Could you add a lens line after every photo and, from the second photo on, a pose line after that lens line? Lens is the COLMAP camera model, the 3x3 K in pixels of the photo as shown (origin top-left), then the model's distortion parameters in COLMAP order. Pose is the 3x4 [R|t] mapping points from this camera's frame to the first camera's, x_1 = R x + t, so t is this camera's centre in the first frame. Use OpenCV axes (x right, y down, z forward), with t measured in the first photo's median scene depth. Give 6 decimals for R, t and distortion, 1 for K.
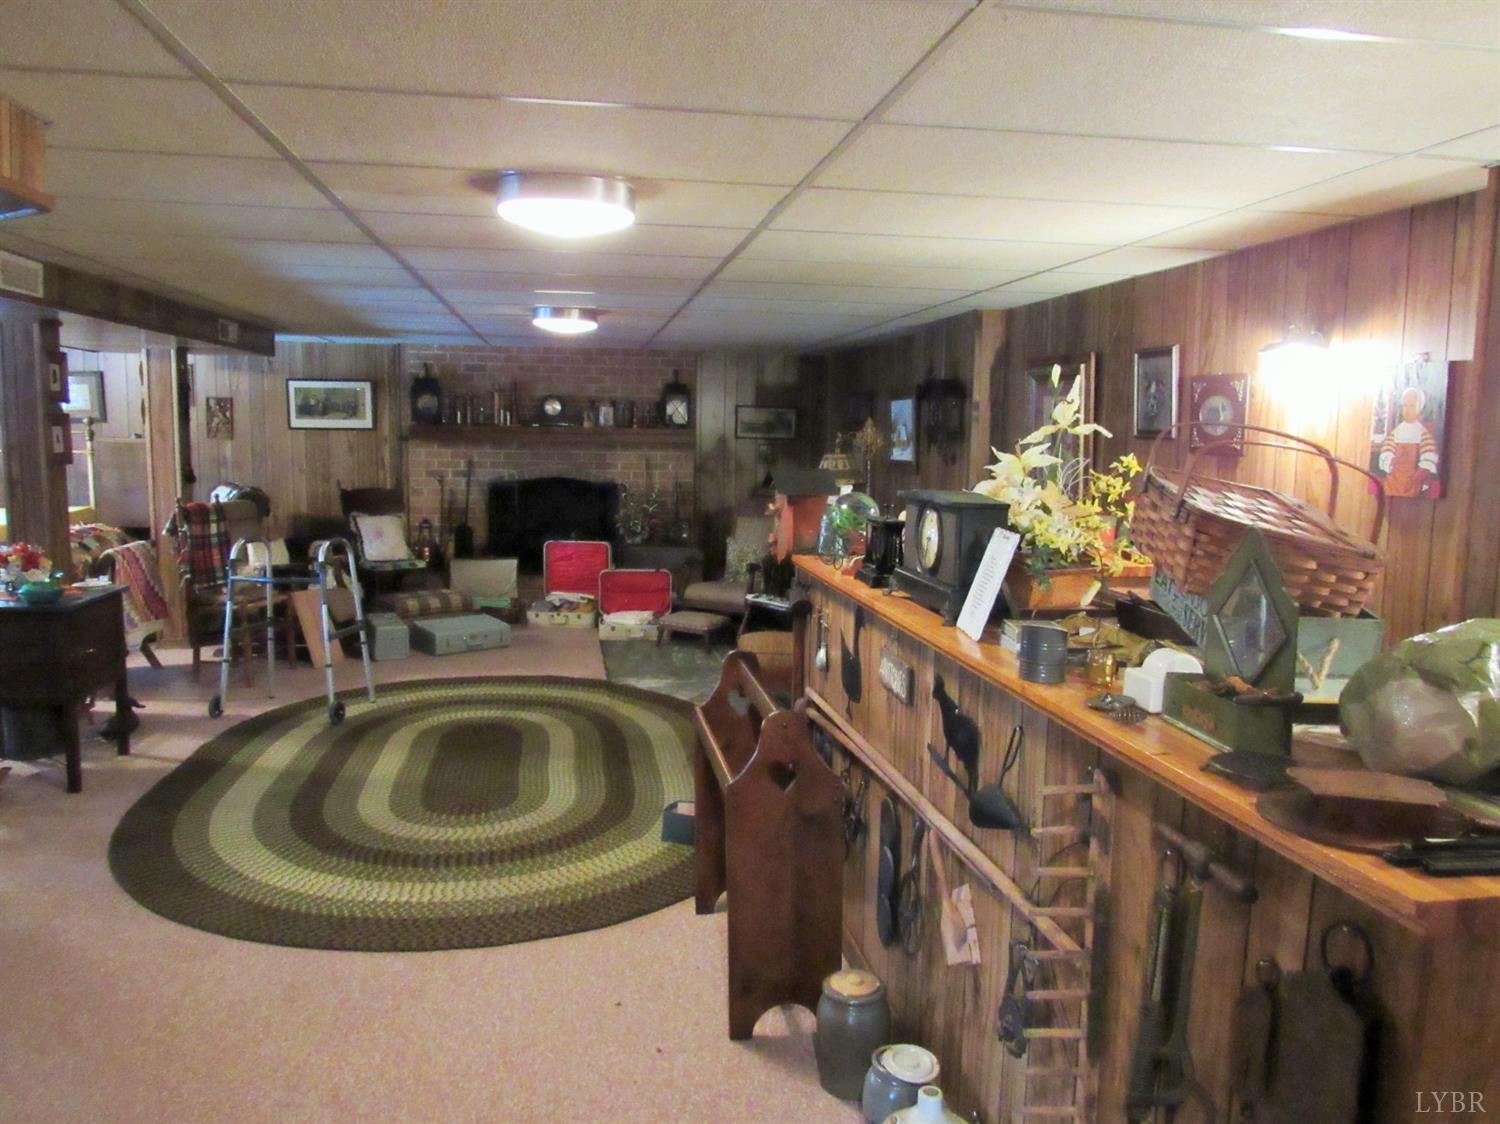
lens RADIAL K [[1087.3, 0, 743.7], [0, 1087.3, 564.3], [0, 0, 1]] dist [0.005706, -0.000488]
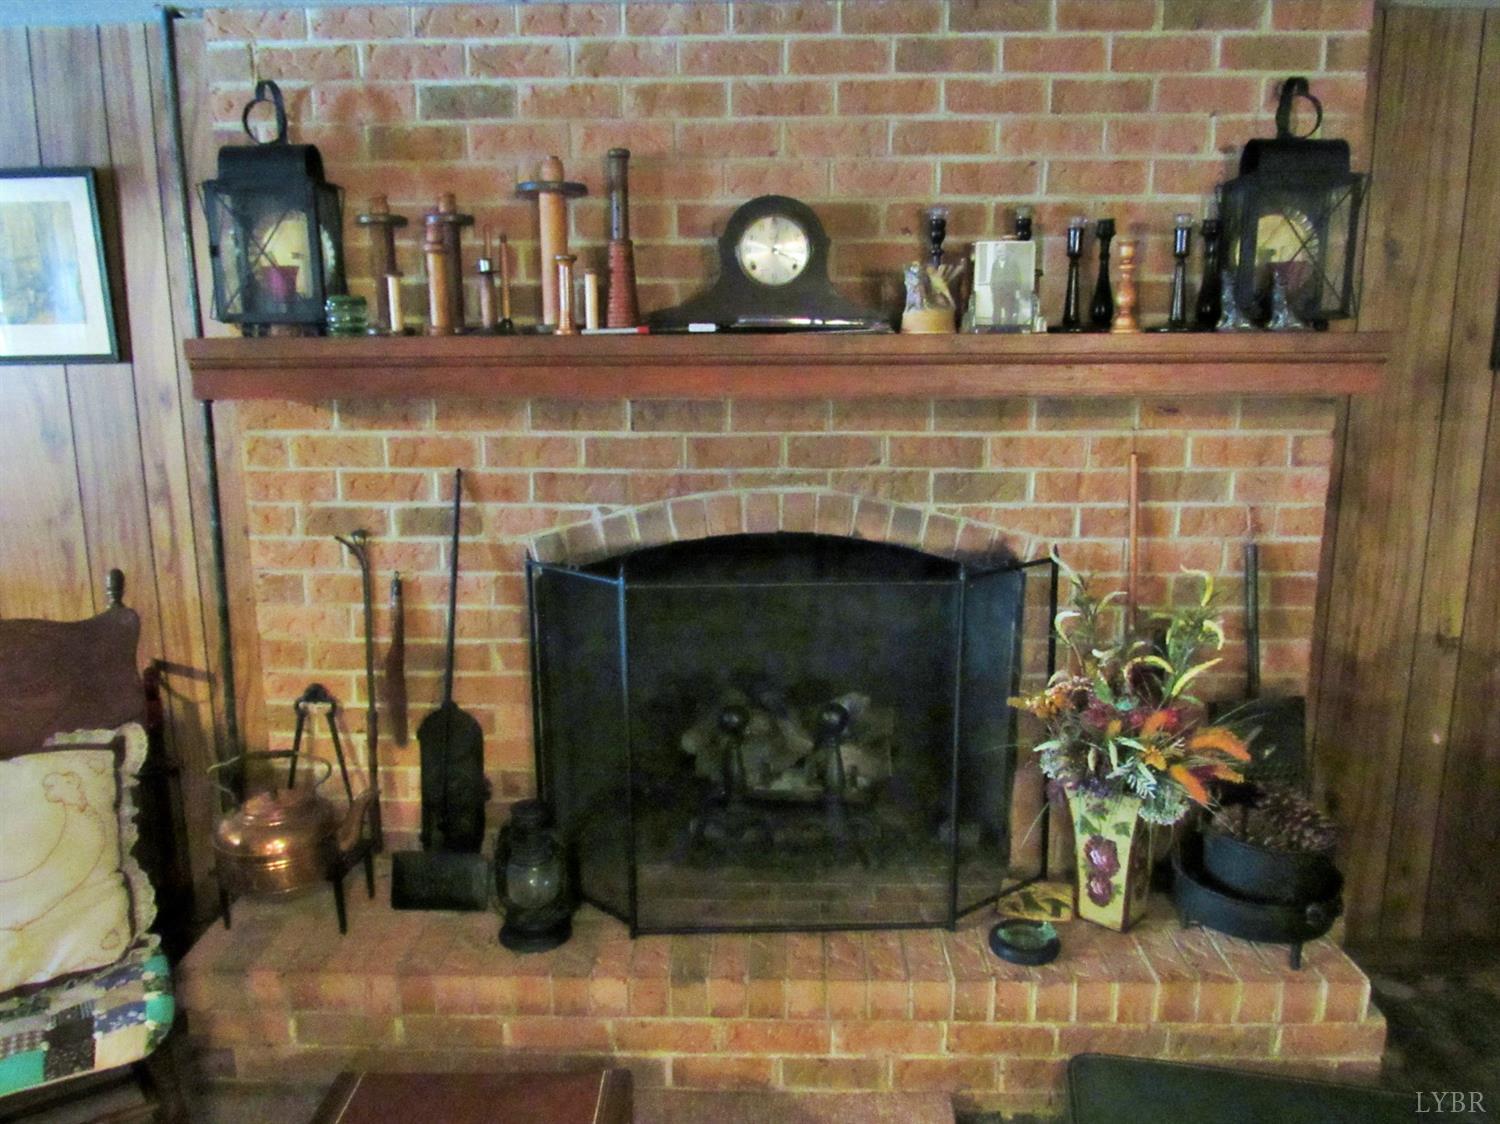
lens RADIAL K [[1087.3, 0, 749.7], [0, 1087.3, 553.1], [0, 0, 1]] dist [0.005706, -0.000488]
pose [[0.982368, 0.016365, -0.186242, -0.134125], [-0.003080, 0.997443, 0.071398, -0.094879], [0.186934, -0.069566, 0.979906, 0.754581]]
